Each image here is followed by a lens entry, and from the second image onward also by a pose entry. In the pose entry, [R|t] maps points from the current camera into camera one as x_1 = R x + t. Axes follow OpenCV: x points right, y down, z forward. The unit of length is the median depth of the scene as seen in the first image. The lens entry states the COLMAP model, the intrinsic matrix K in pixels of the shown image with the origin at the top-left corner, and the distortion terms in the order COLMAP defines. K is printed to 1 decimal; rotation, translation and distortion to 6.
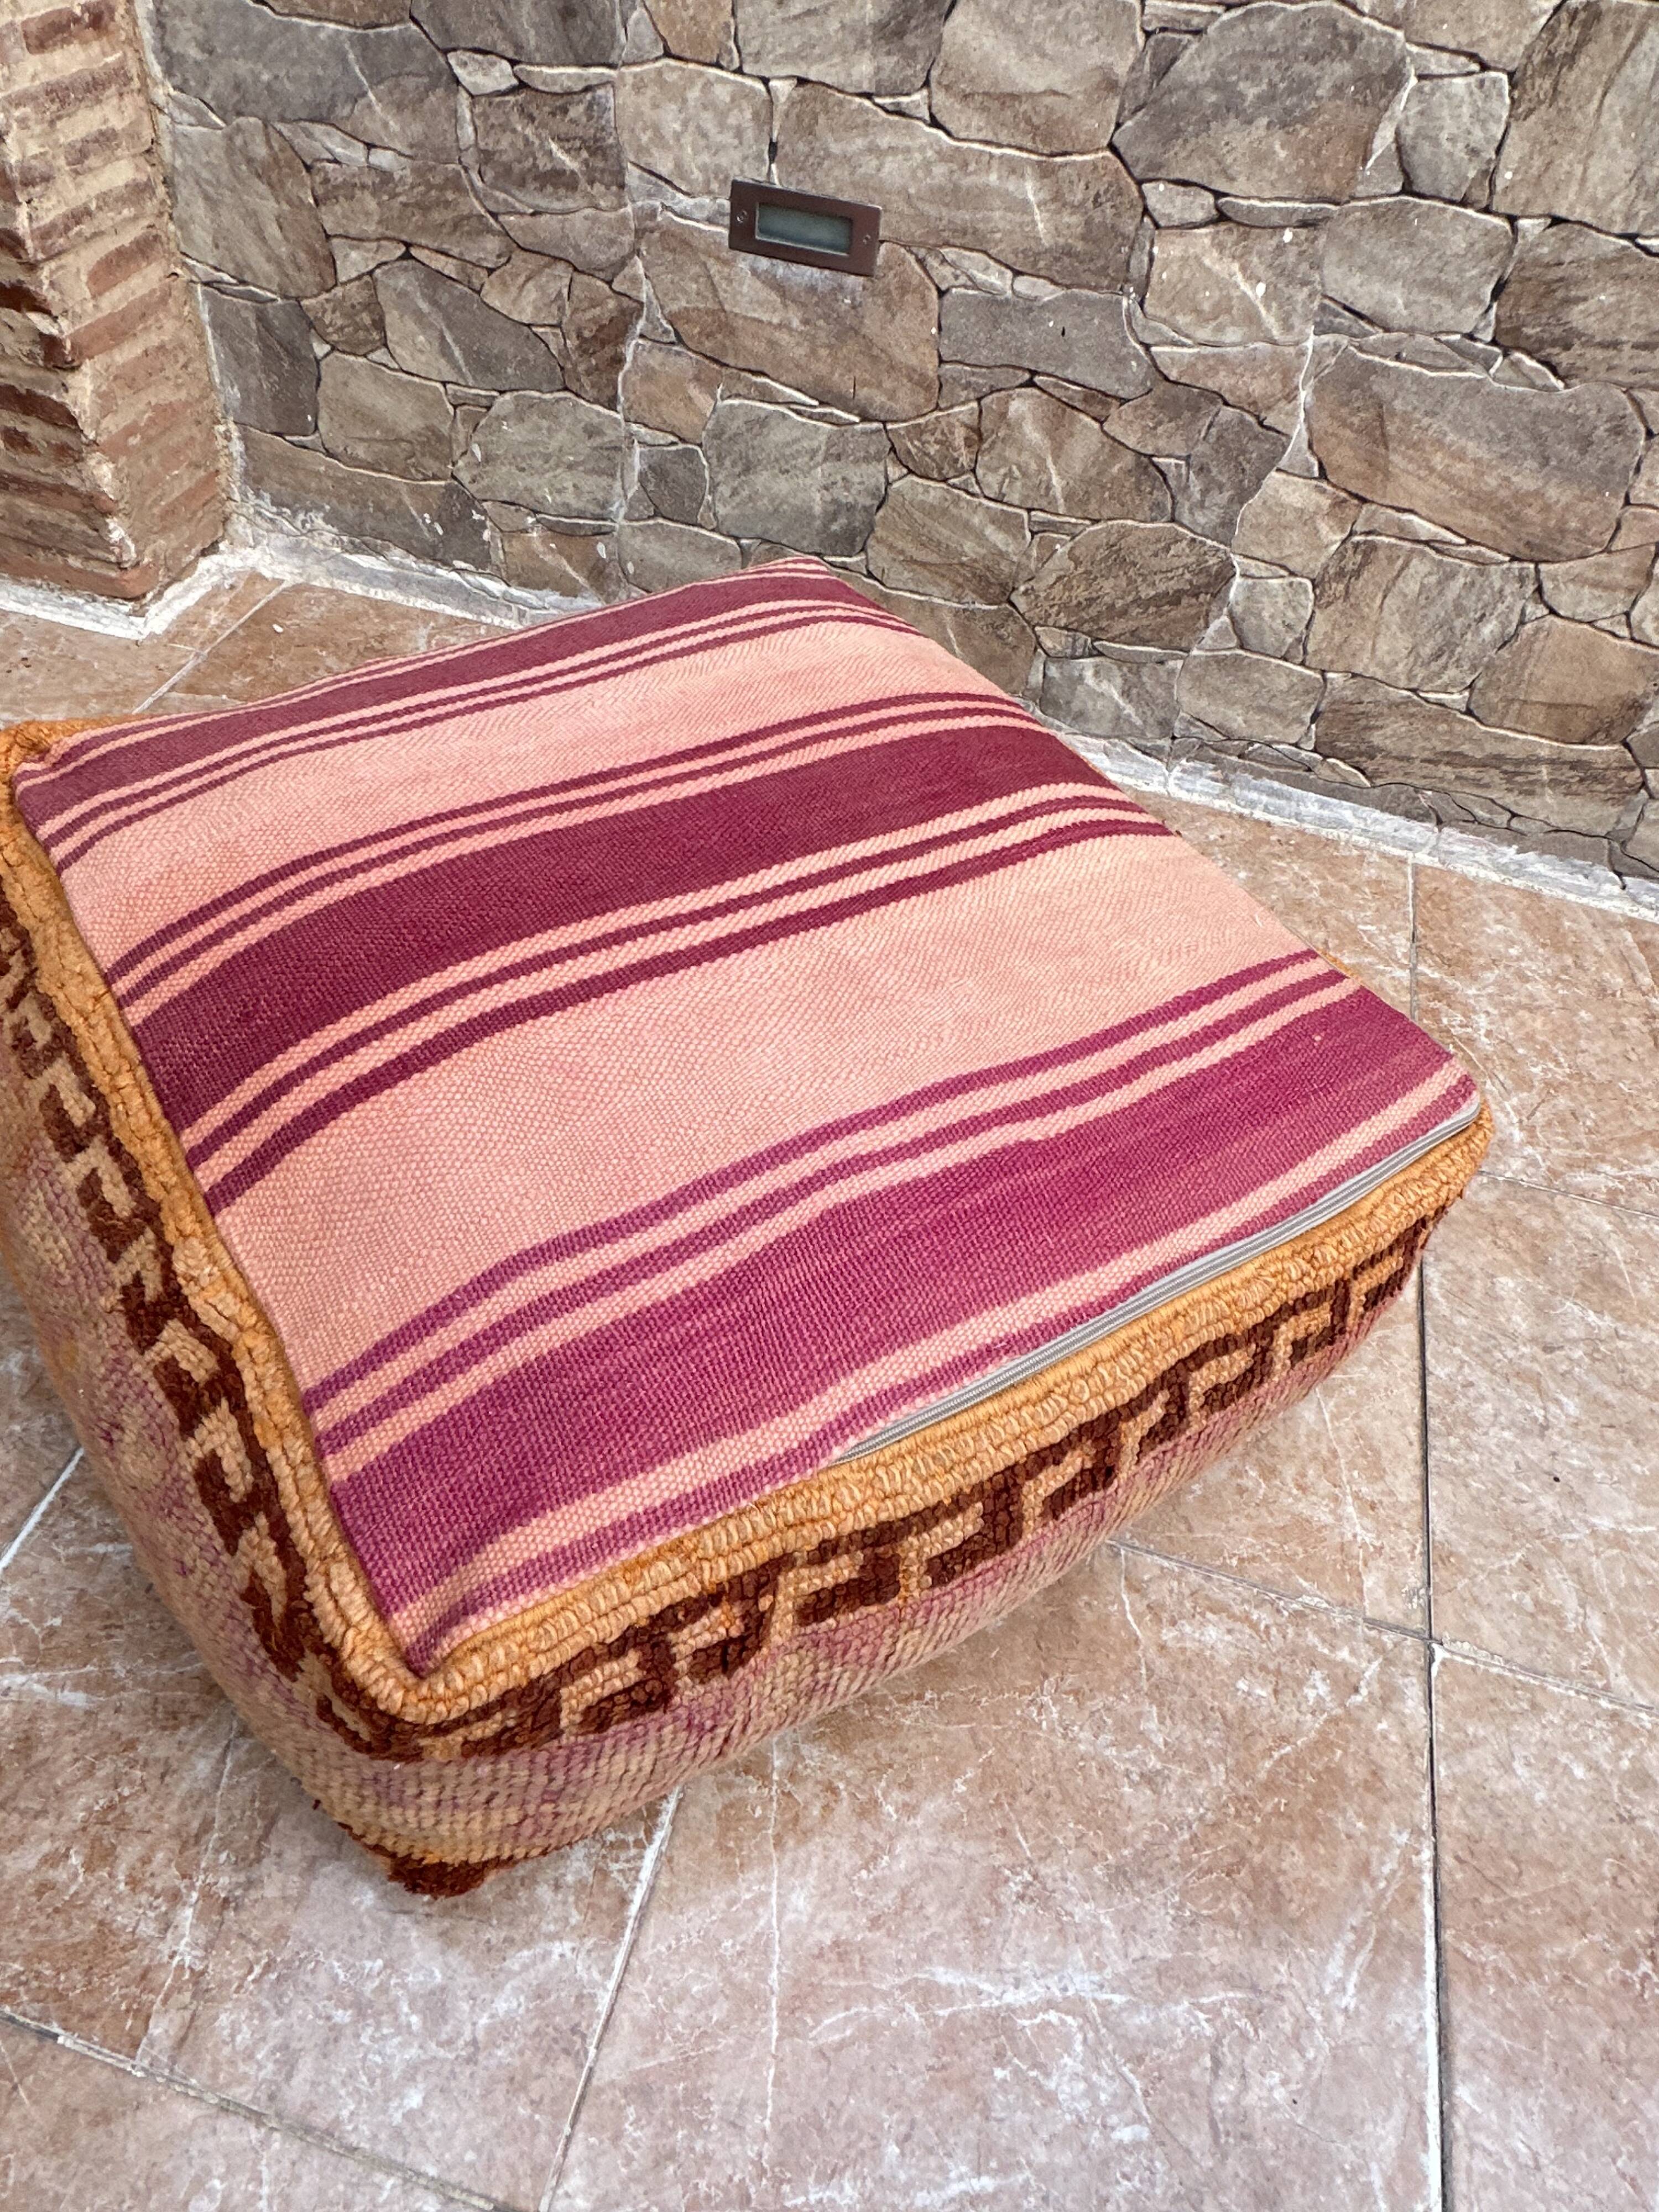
lens RADIAL K [[1372.7, 0, 804.2], [0, 1372.7, 1095.9], [0, 0, 1]] dist [-0.004637, 0.003296]
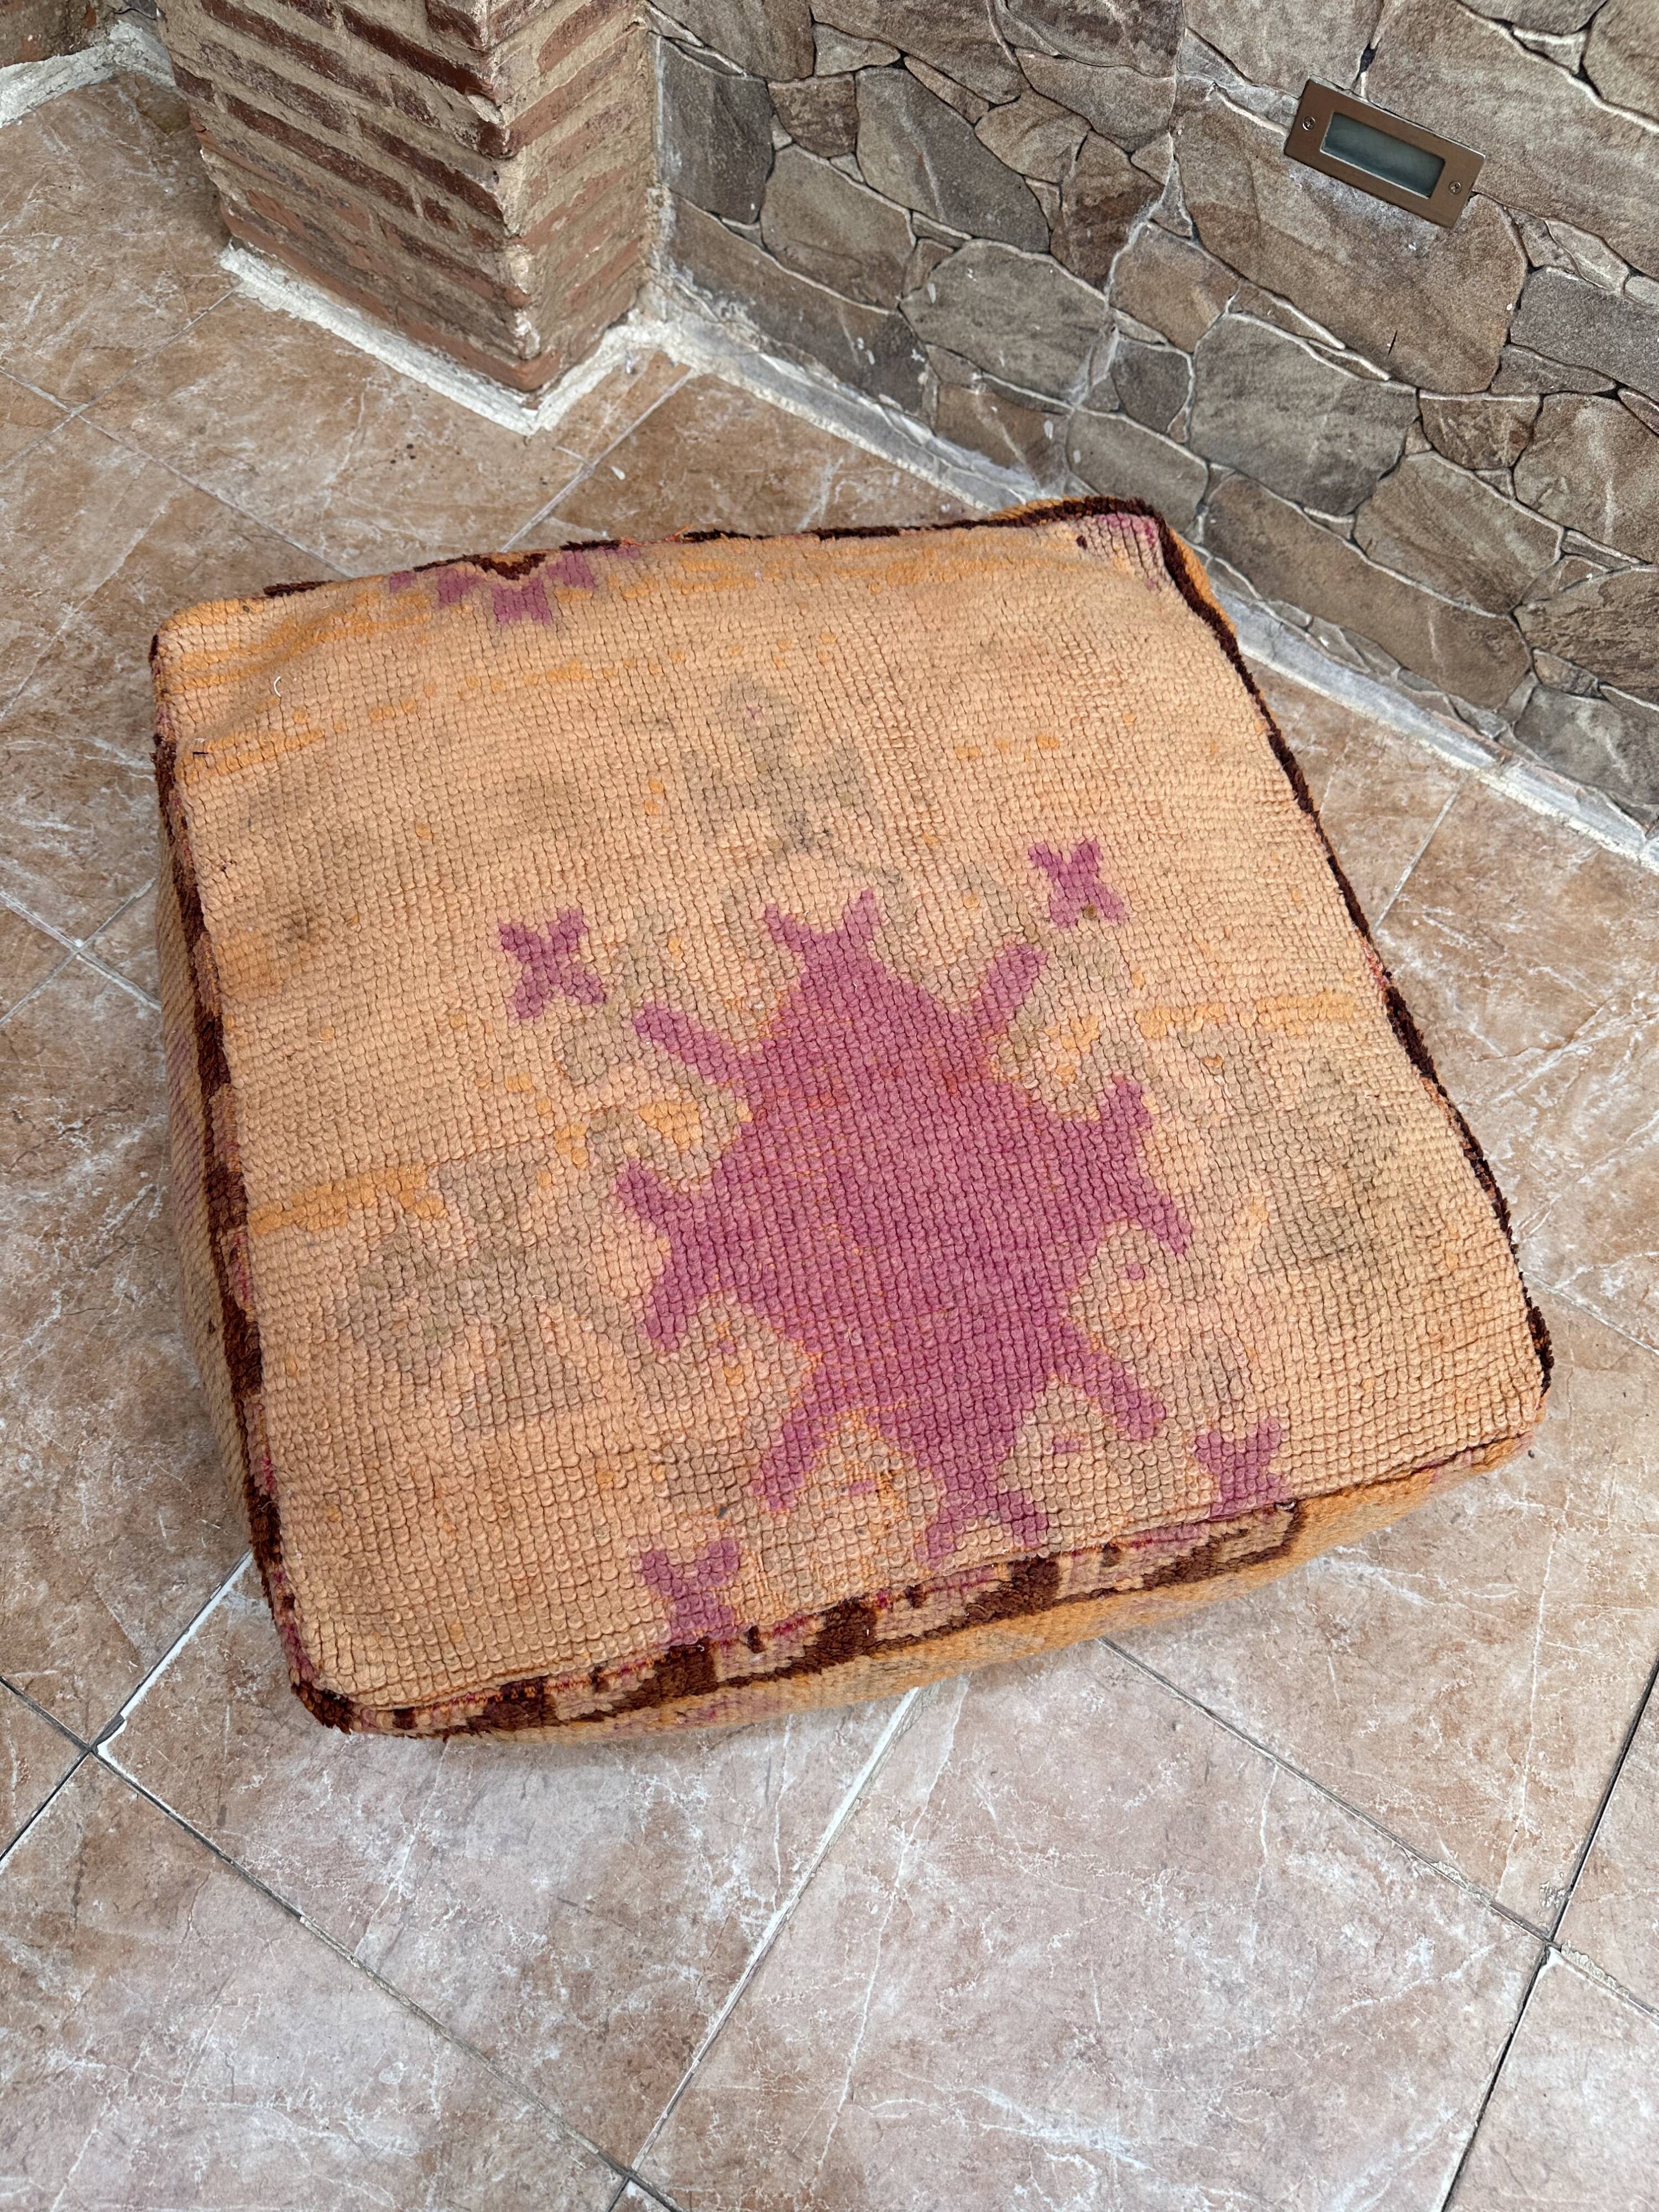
lens RADIAL K [[1576.3, 0, 828.2], [0, 1576.3, 1113.9], [0, 0, 1]] dist [-0.005698, -0.003445]
pose [[0.954869, 0.255080, -0.152182, -0.025150], [-0.208224, 0.940230, 0.269463, -0.274564], [0.211821, -0.225614, 0.950910, -0.060905]]
